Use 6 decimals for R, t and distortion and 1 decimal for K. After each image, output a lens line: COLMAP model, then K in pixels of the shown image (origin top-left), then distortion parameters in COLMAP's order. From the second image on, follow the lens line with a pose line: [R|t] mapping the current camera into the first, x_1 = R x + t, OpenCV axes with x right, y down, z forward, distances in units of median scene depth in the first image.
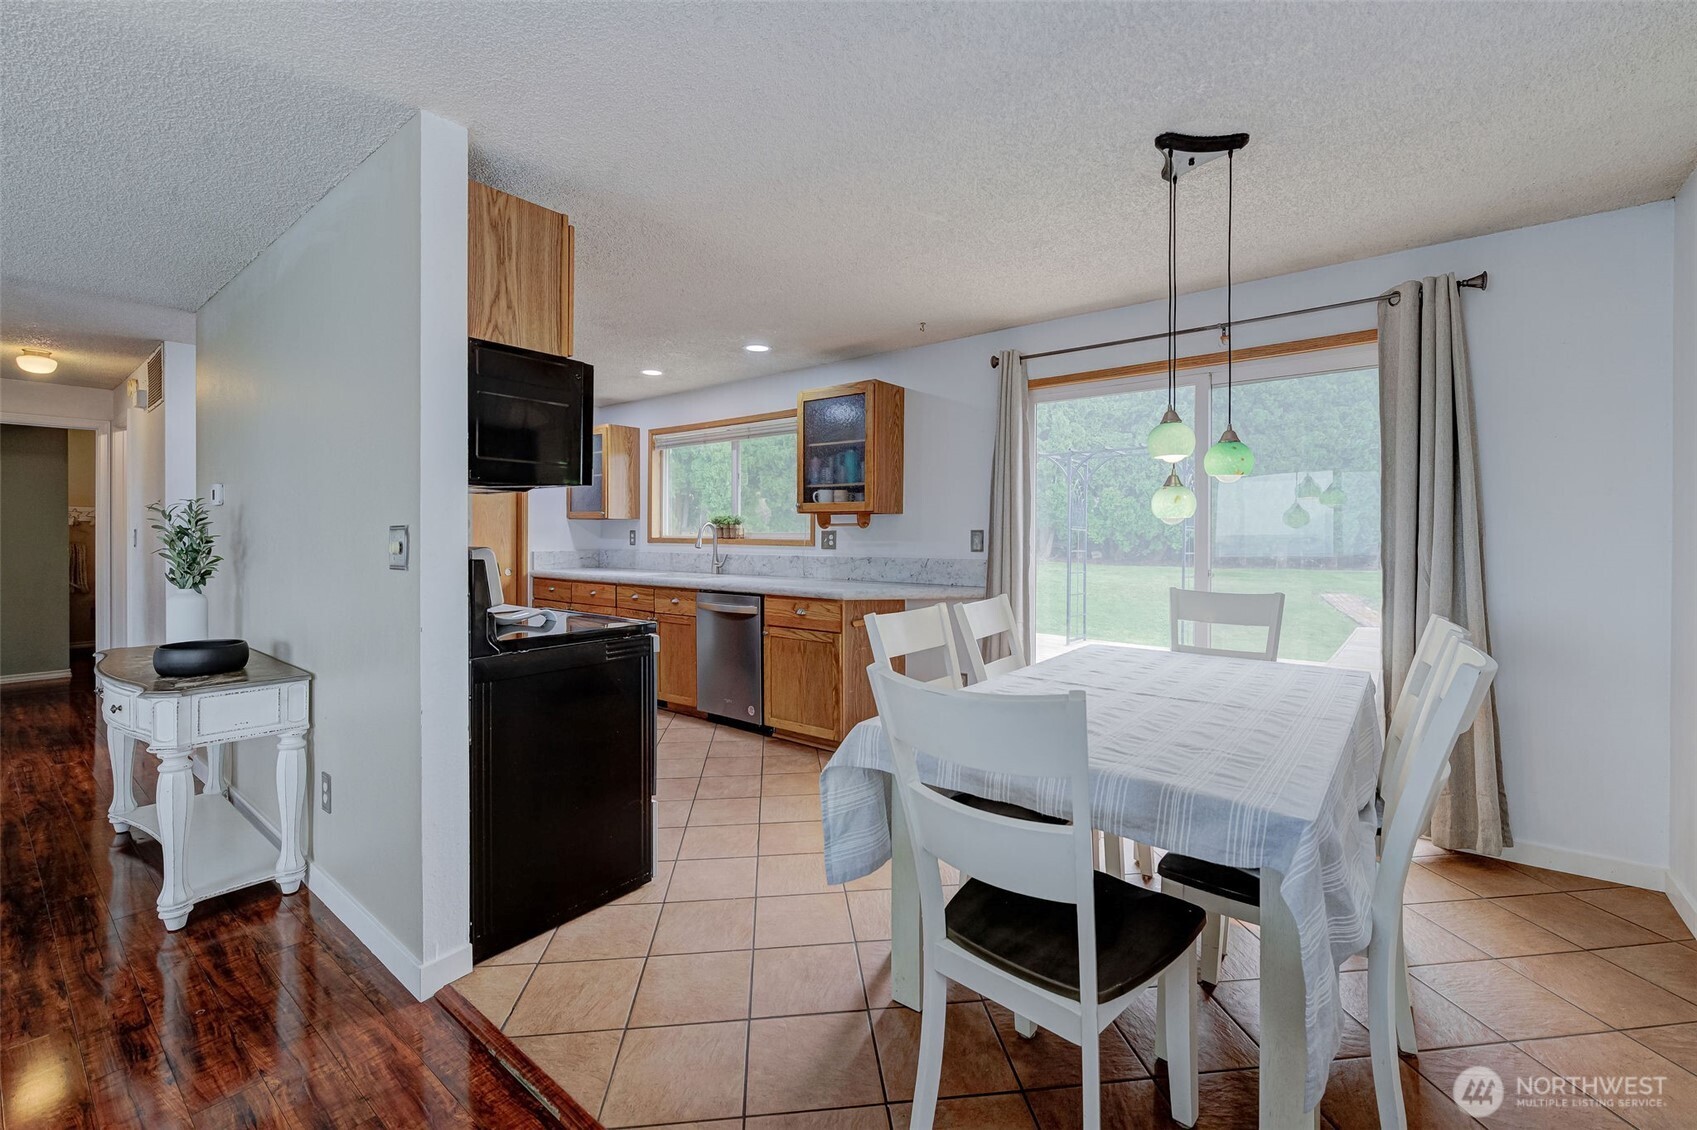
lens RADIAL K [[713.3, 0, 863.8], [0, 713.3, 536.7], [0, 0, 1]] dist [0.001407, -0.002890]
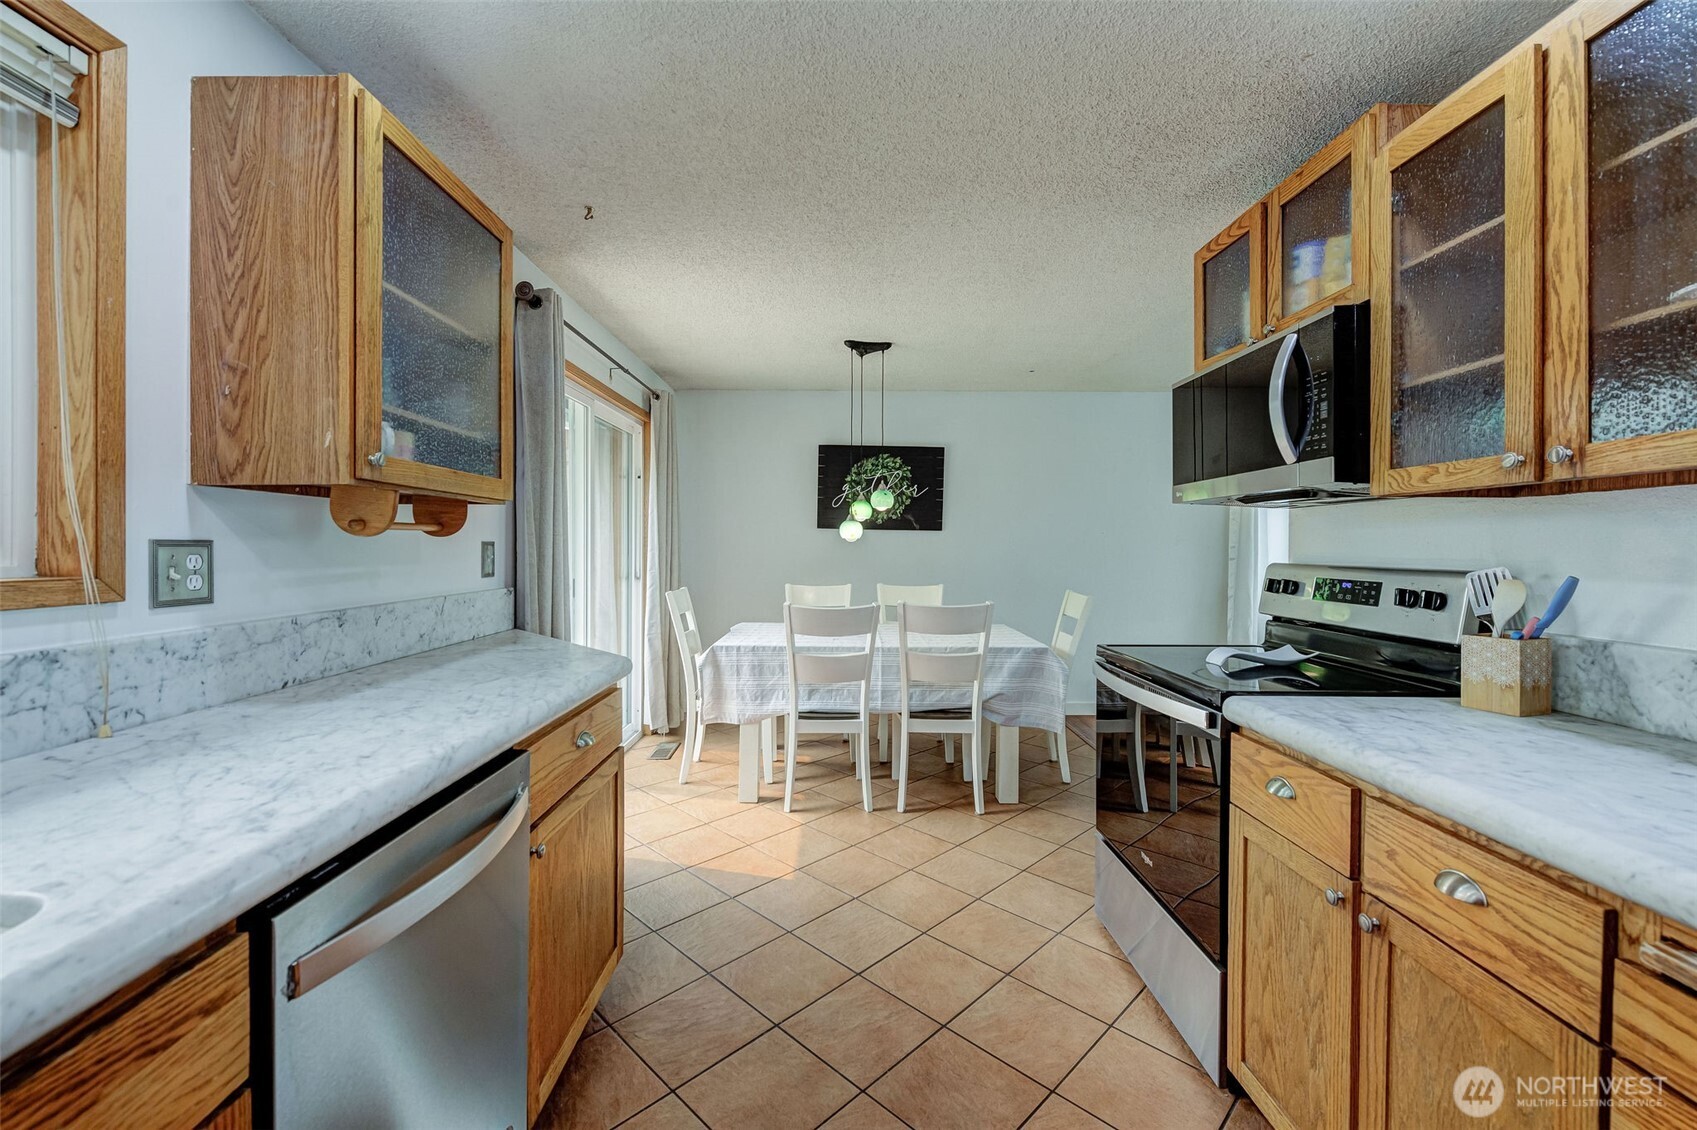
lens RADIAL K [[713.3, 0, 871.2], [0, 713.3, 537.5], [0, 0, 1]] dist [0.001407, -0.002890]
pose [[-0.648581, 0.003564, 0.761137, -0.490121], [-0.002836, 0.999971, -0.007099, -0.008871], [-0.761140, -0.006763, -0.648552, 1.090725]]
